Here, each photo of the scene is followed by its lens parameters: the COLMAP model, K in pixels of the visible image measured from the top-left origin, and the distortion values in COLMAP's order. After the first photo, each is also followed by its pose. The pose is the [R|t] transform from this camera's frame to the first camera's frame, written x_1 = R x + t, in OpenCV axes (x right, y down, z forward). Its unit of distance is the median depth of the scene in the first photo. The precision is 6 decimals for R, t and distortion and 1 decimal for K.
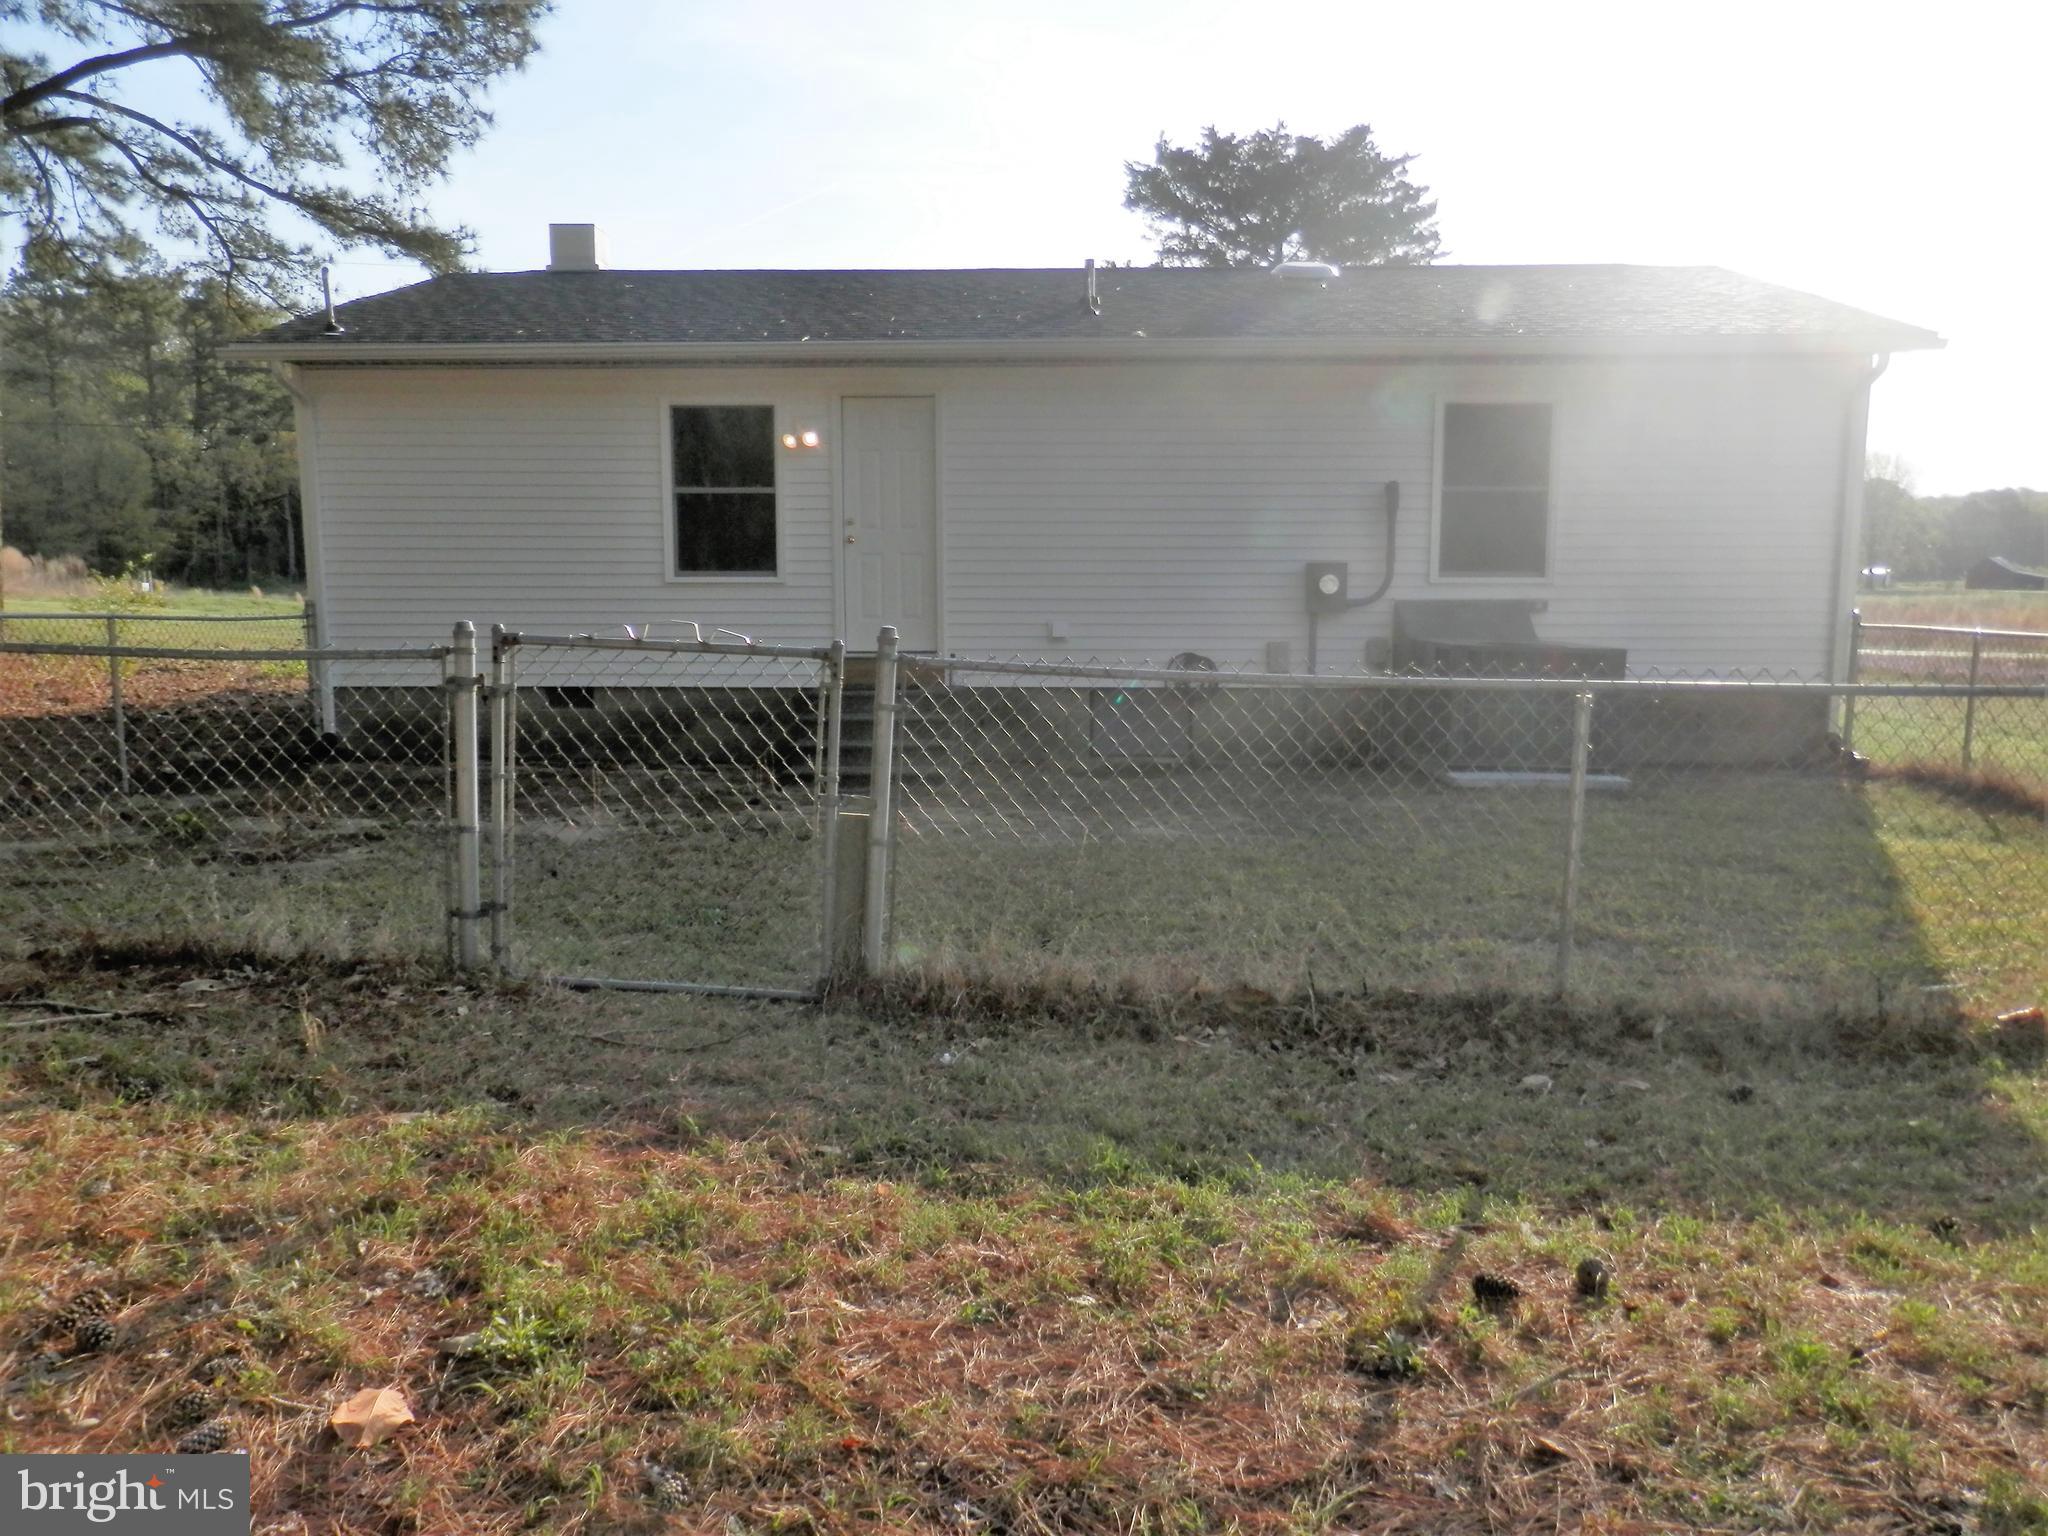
lens RADIAL K [[1457.9, 0, 1024.0], [0, 1457.9, 768.0], [0, 0, 1]] dist [-0.003255, -0.007236]
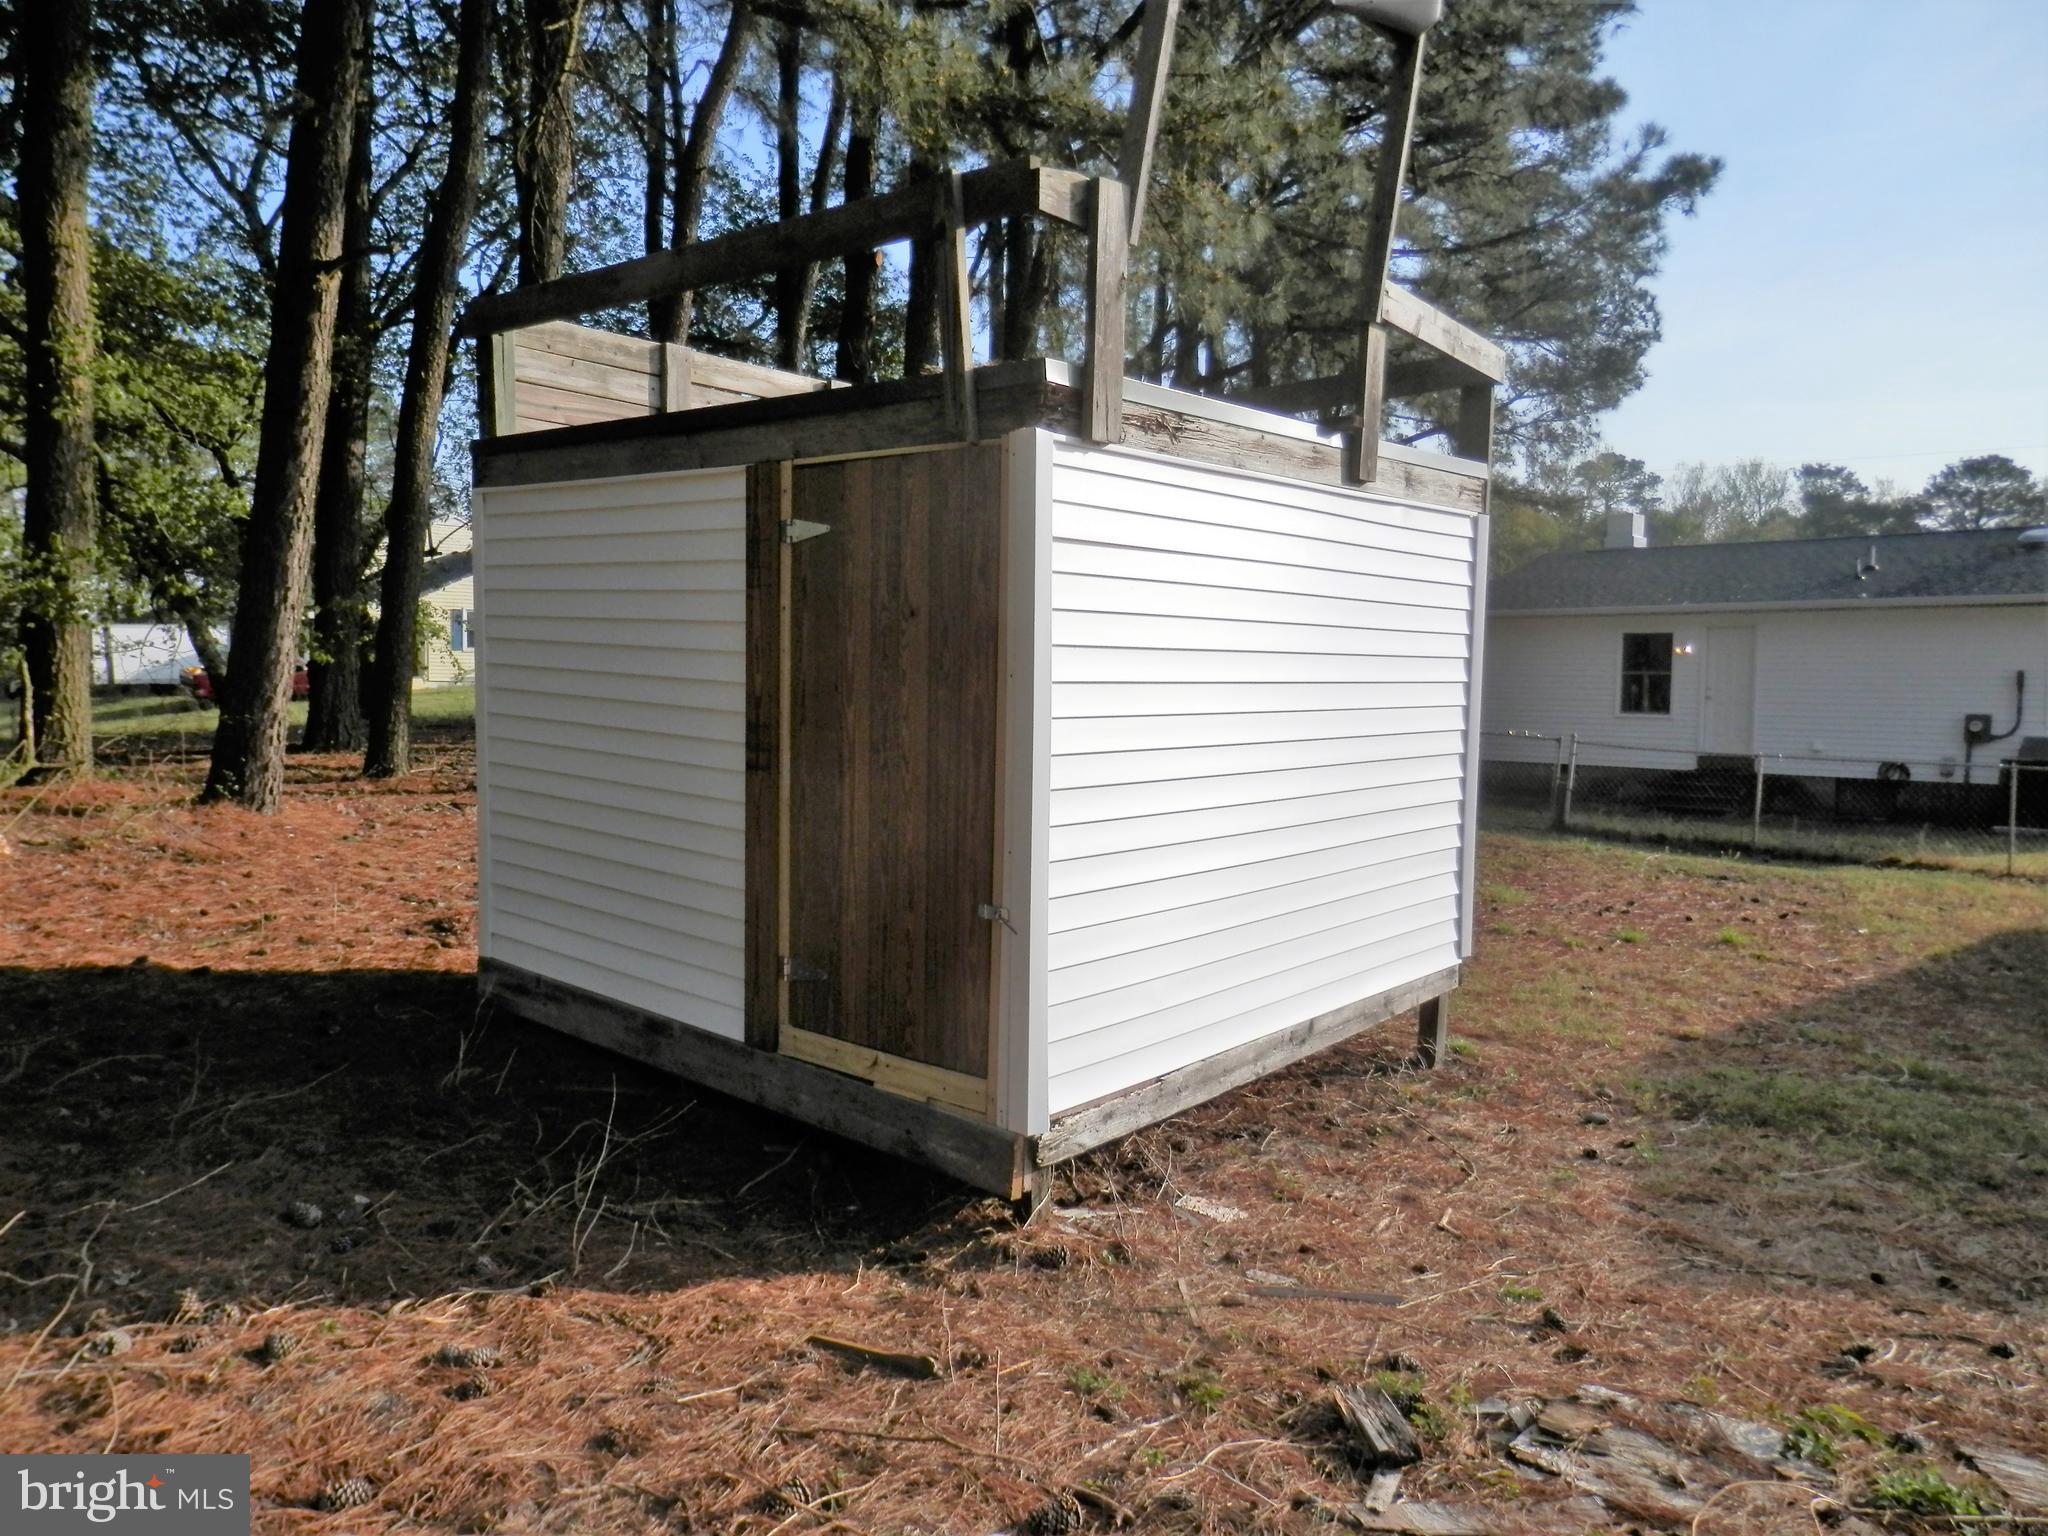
lens RADIAL K [[1457.9, 0, 1024.0], [0, 1457.9, 768.0], [0, 0, 1]] dist [-0.003255, -0.007236]
pose [[0.716957, 0.050083, -0.695316, 0.608601], [-0.106274, 0.993610, -0.038012, 0.118875], [0.688969, 0.101147, 0.717698, -1.096787]]
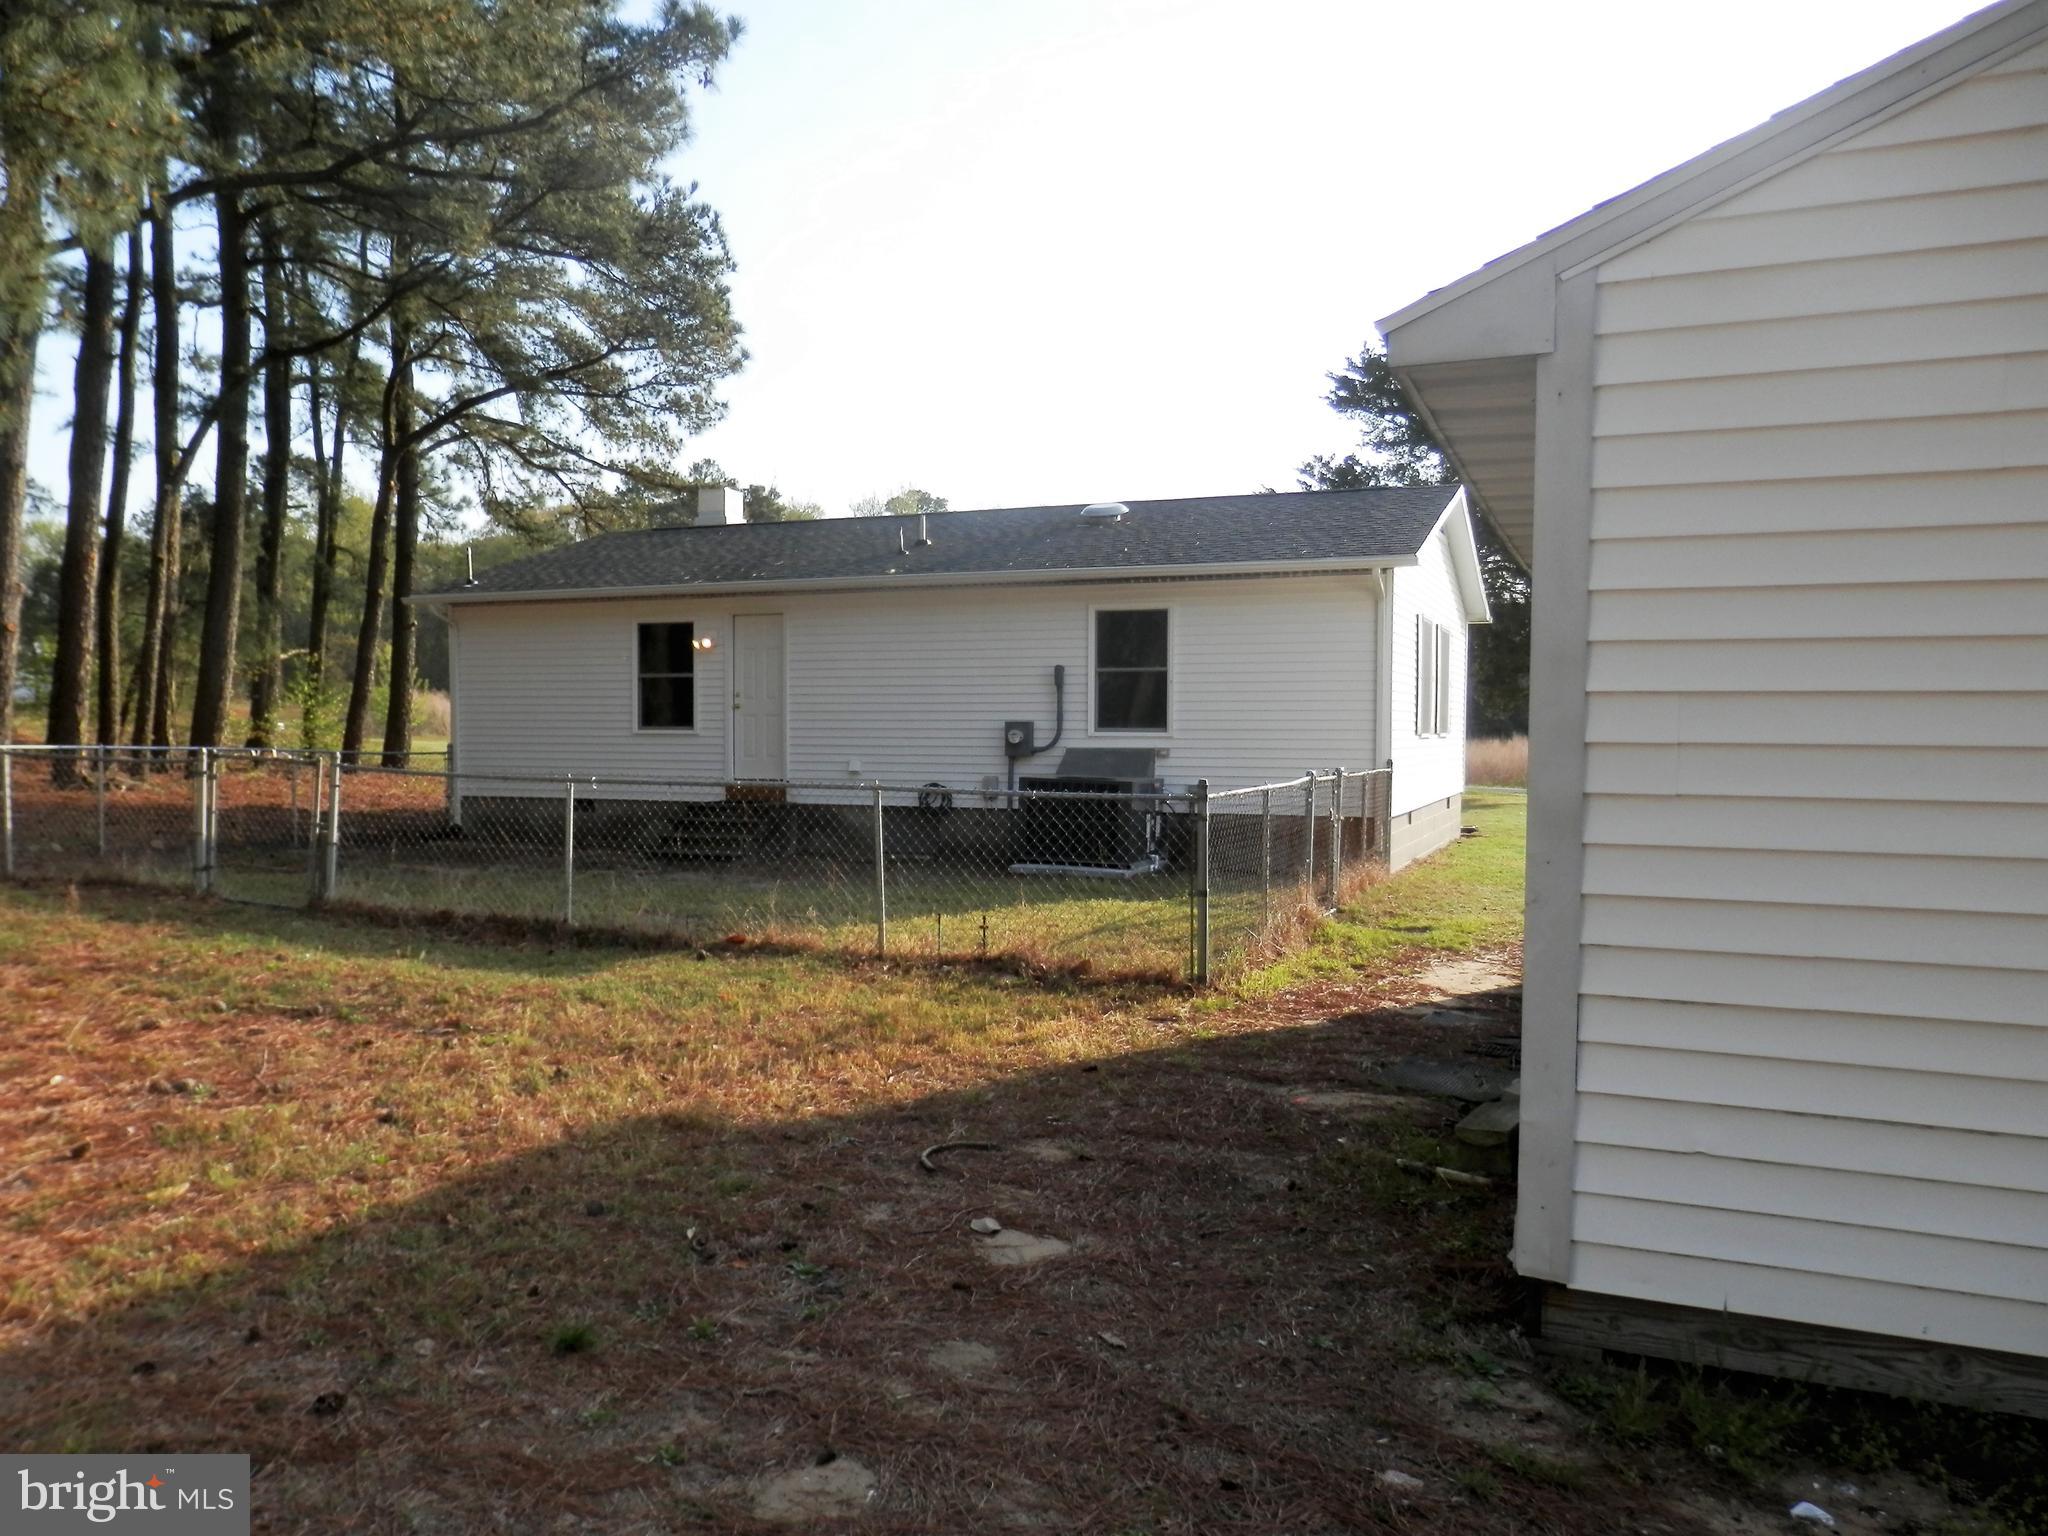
lens RADIAL K [[1462.4, 0, 1022.5], [0, 1462.4, 803.3], [0, 0, 1]] dist [0.000864, -0.196345]
pose [[0.938756, 0.020387, -0.343978, 0.694718], [-0.048795, 0.996054, -0.074131, 0.044552], [0.341109, 0.086376, 0.936047, -0.329869]]
